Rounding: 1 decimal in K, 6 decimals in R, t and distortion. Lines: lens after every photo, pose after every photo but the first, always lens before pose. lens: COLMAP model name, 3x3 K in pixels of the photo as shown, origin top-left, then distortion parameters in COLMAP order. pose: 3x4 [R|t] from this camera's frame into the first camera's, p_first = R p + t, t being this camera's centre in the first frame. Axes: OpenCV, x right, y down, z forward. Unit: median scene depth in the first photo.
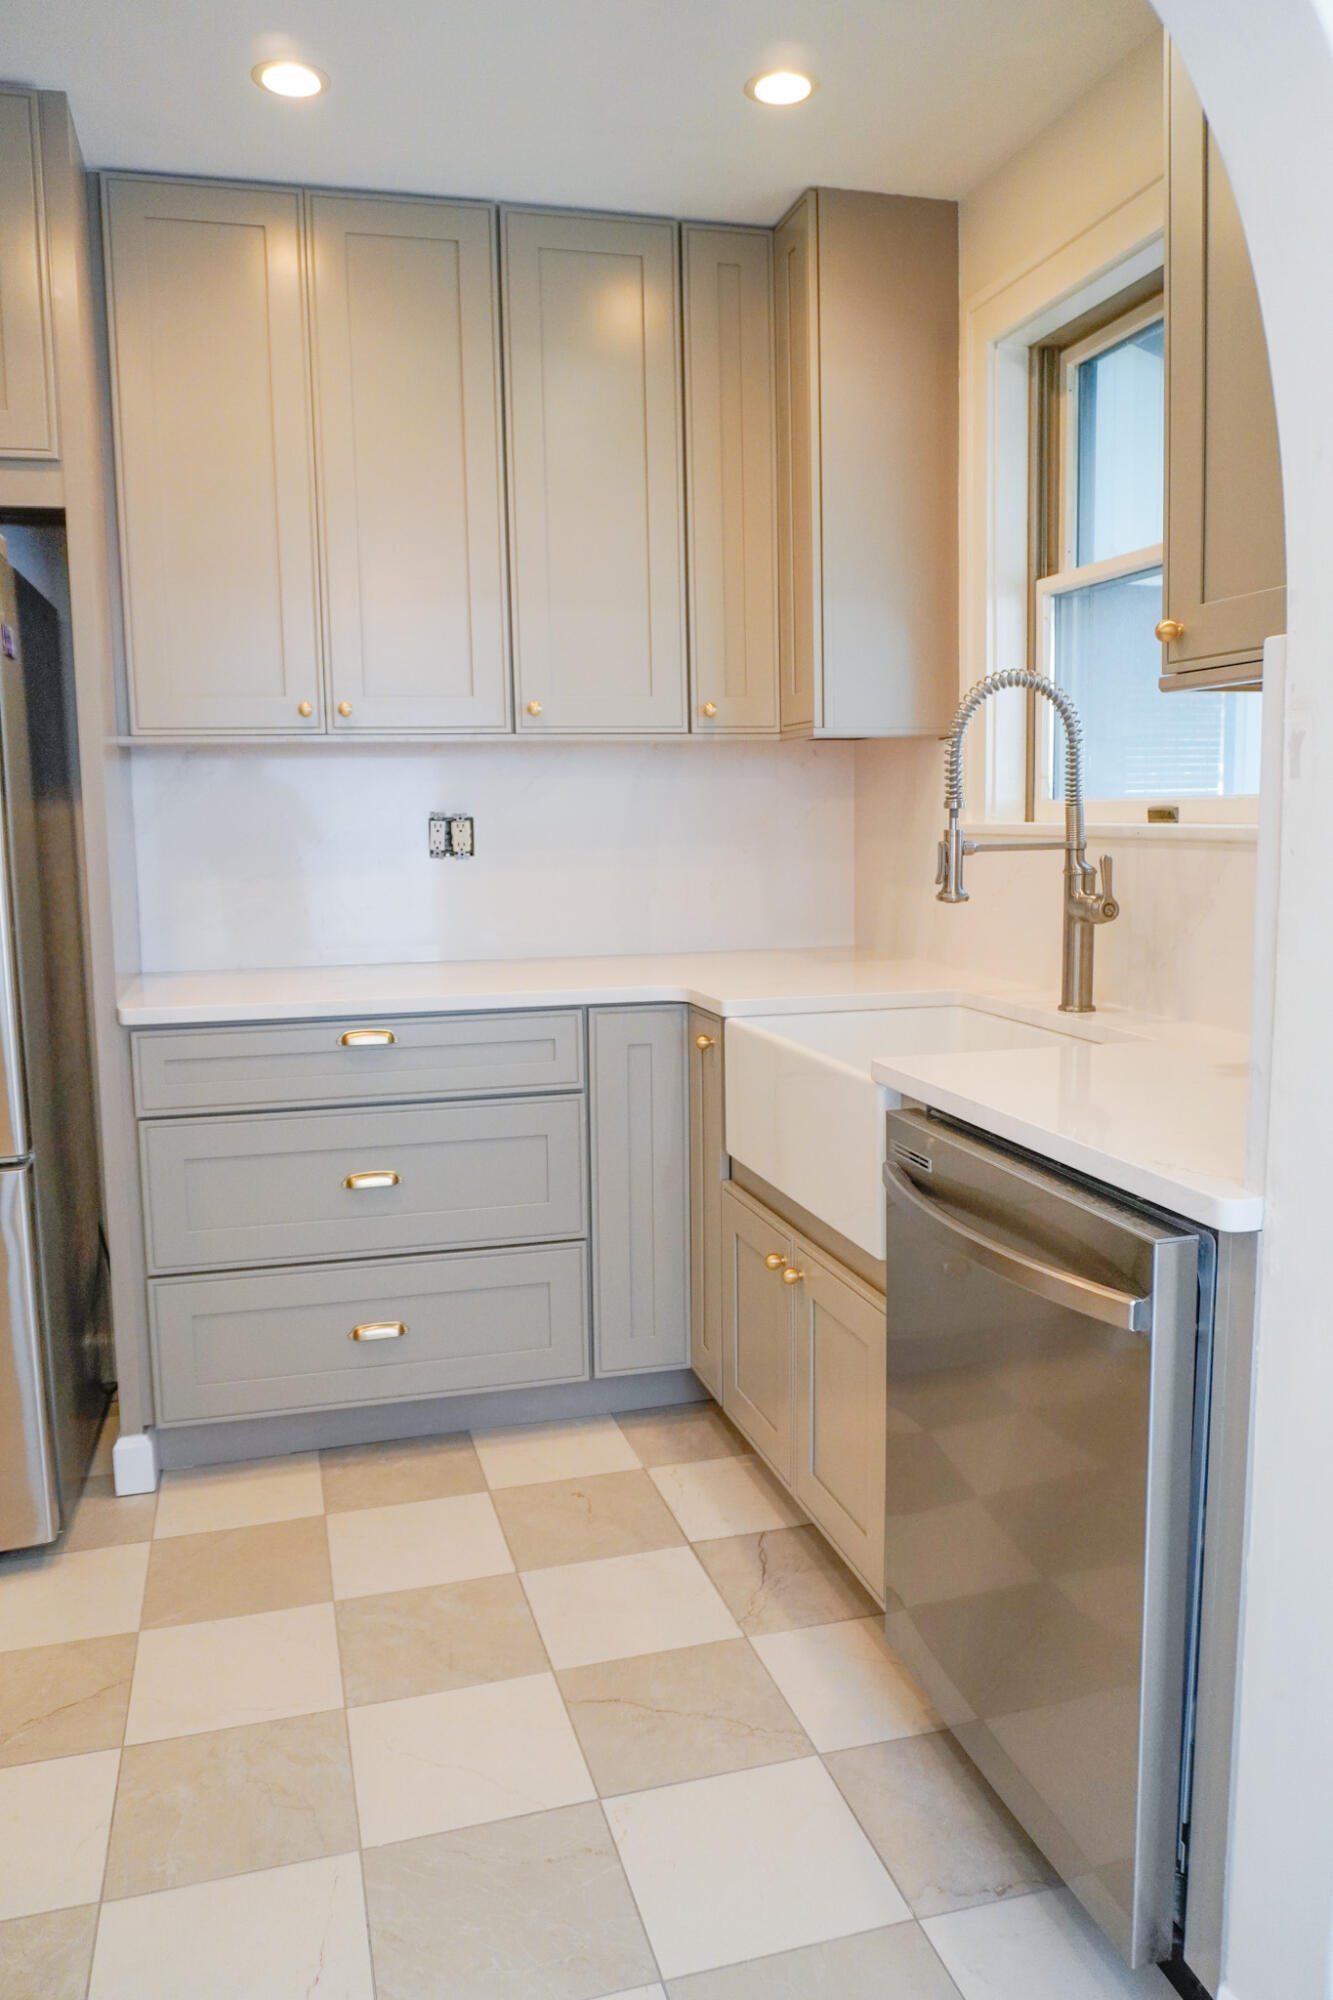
lens RADIAL K [[1463.9, 0, 675.7], [0, 1463.9, 1001.5], [0, 0, 1]] dist [-0.042116, 0.025933]
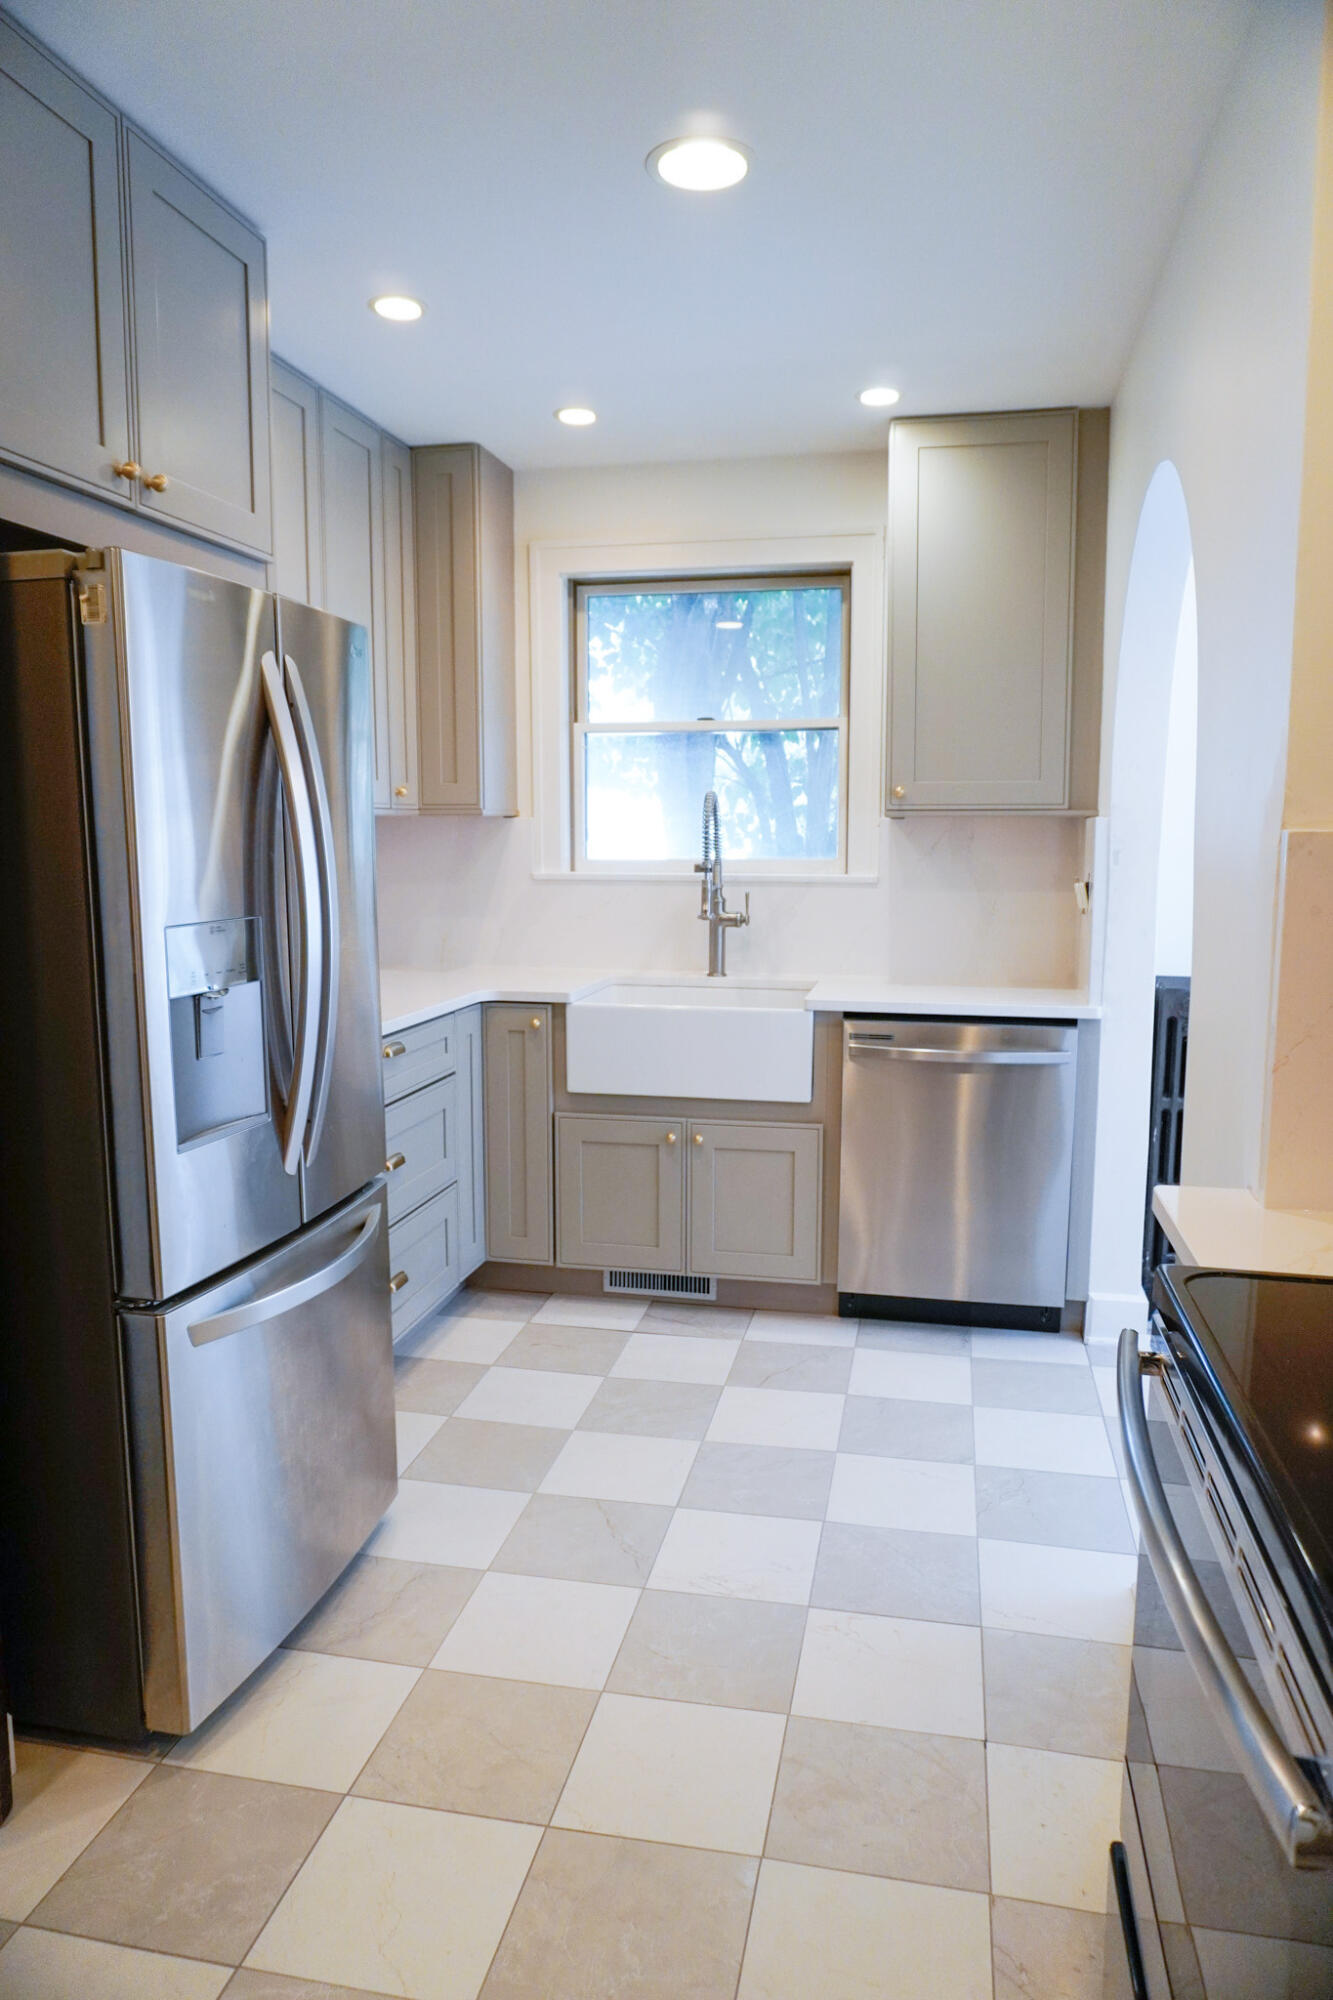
lens RADIAL K [[1367.4, 0, 668.3], [0, 1367.4, 994.2], [0, 0, 1]] dist [0.028894, 0.002503]
pose [[0.451357, -0.091908, 0.887598, -1.172836], [0.105779, 0.993179, 0.049051, -0.056179], [-0.886052, 0.071750, 0.458000, 0.238687]]
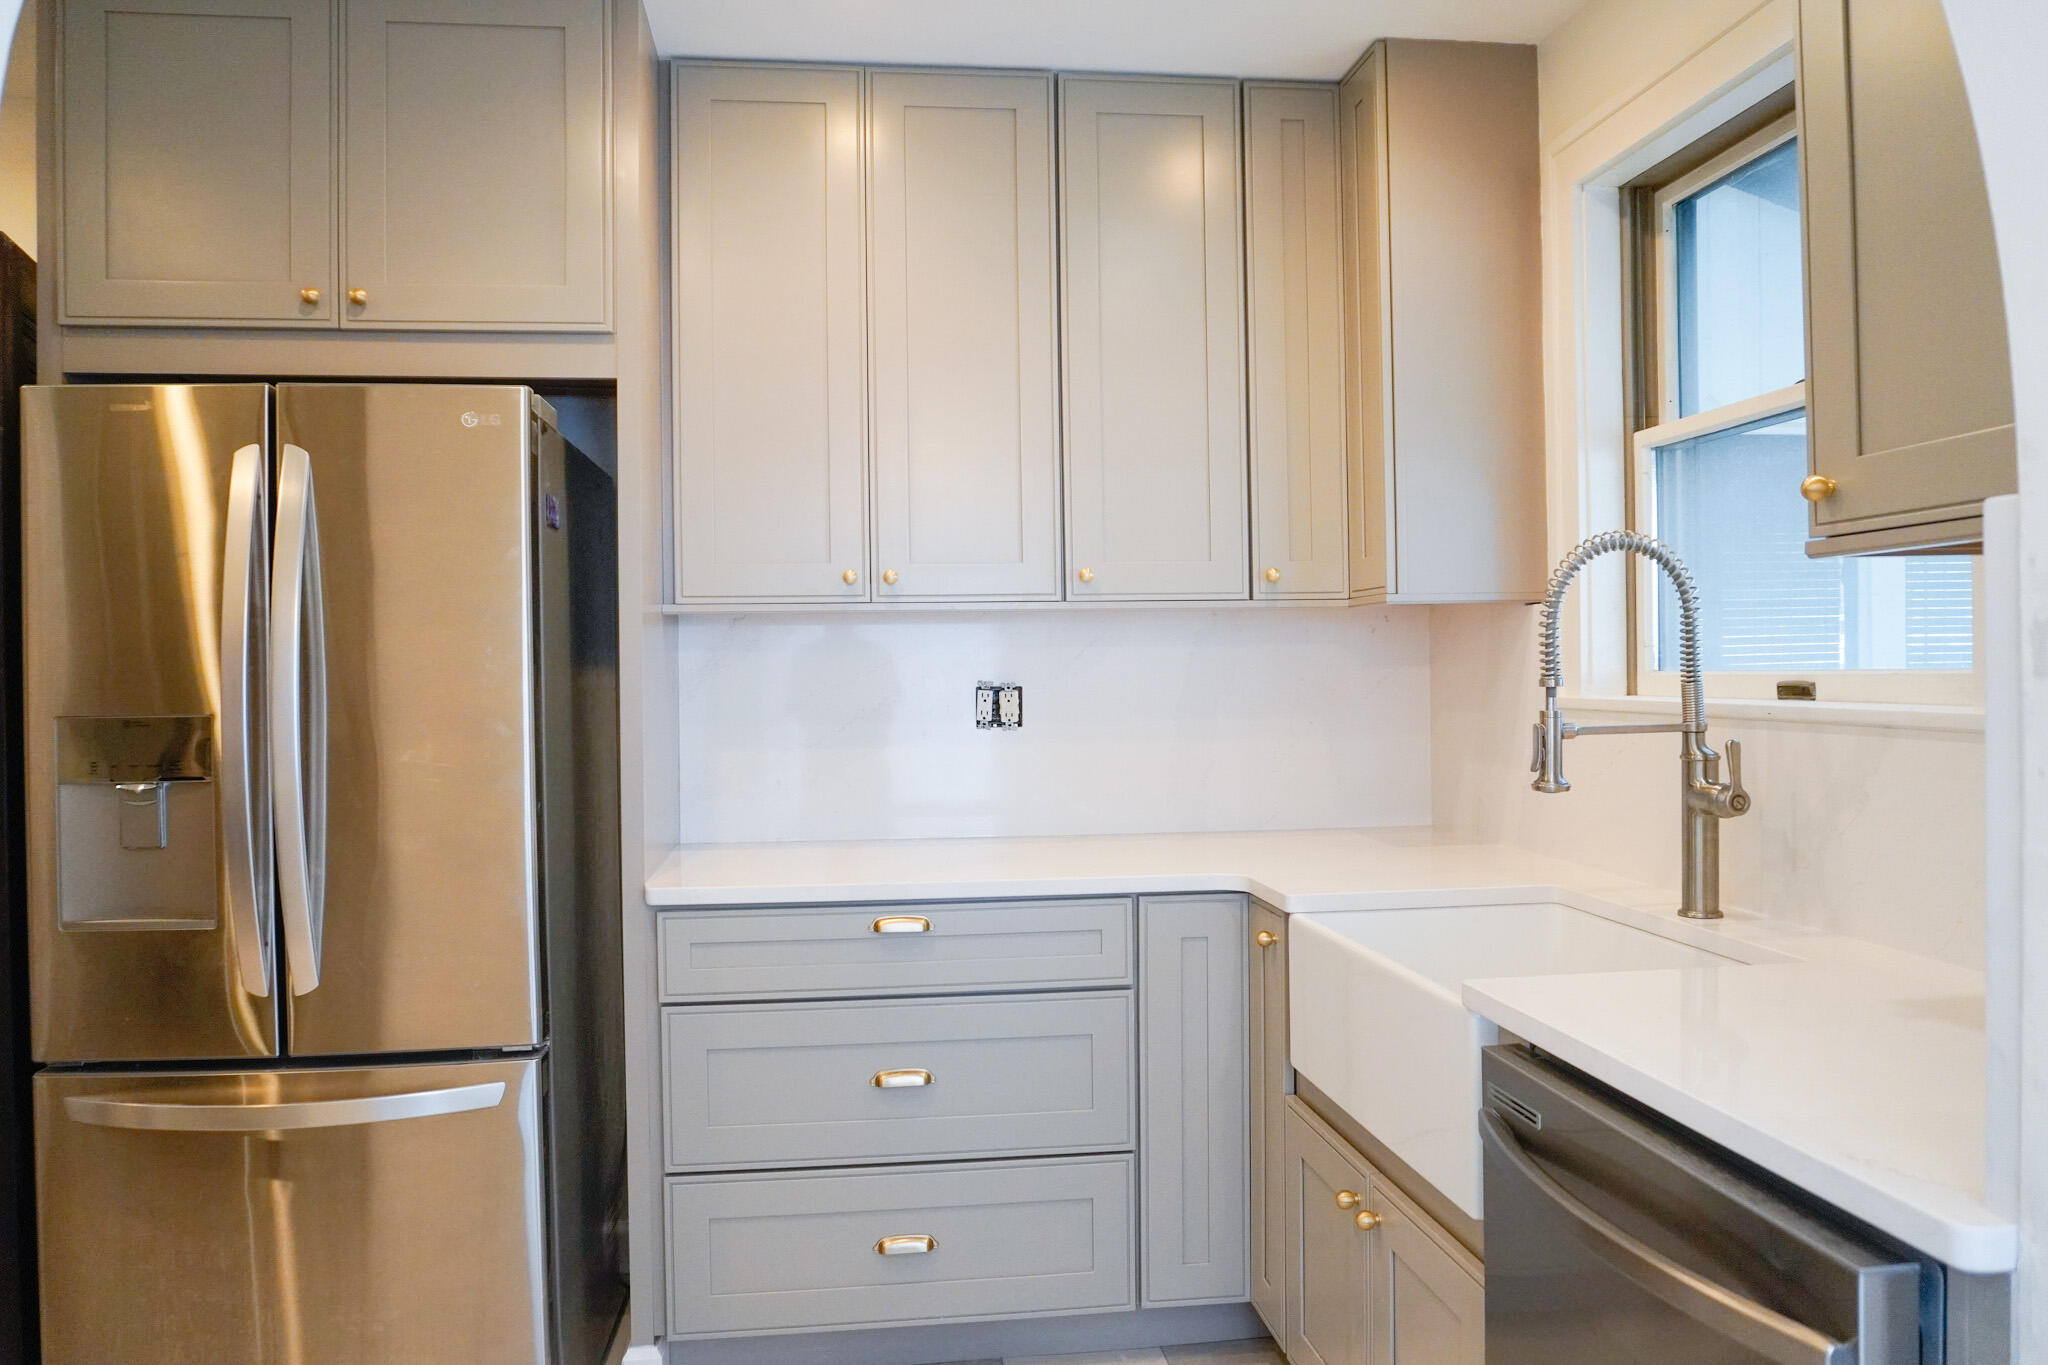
lens RADIAL K [[1459.6, 0, 1035.7], [0, 1459.6, 677.7], [0, 0, 1]] dist [-0.011143, 0.013045]
pose [[0.990515, 0.003565, -0.137358, 0.001921], [-0.020042, 0.992720, -0.118764, -0.021664], [0.135935, 0.120390, 0.983376, 0.071204]]
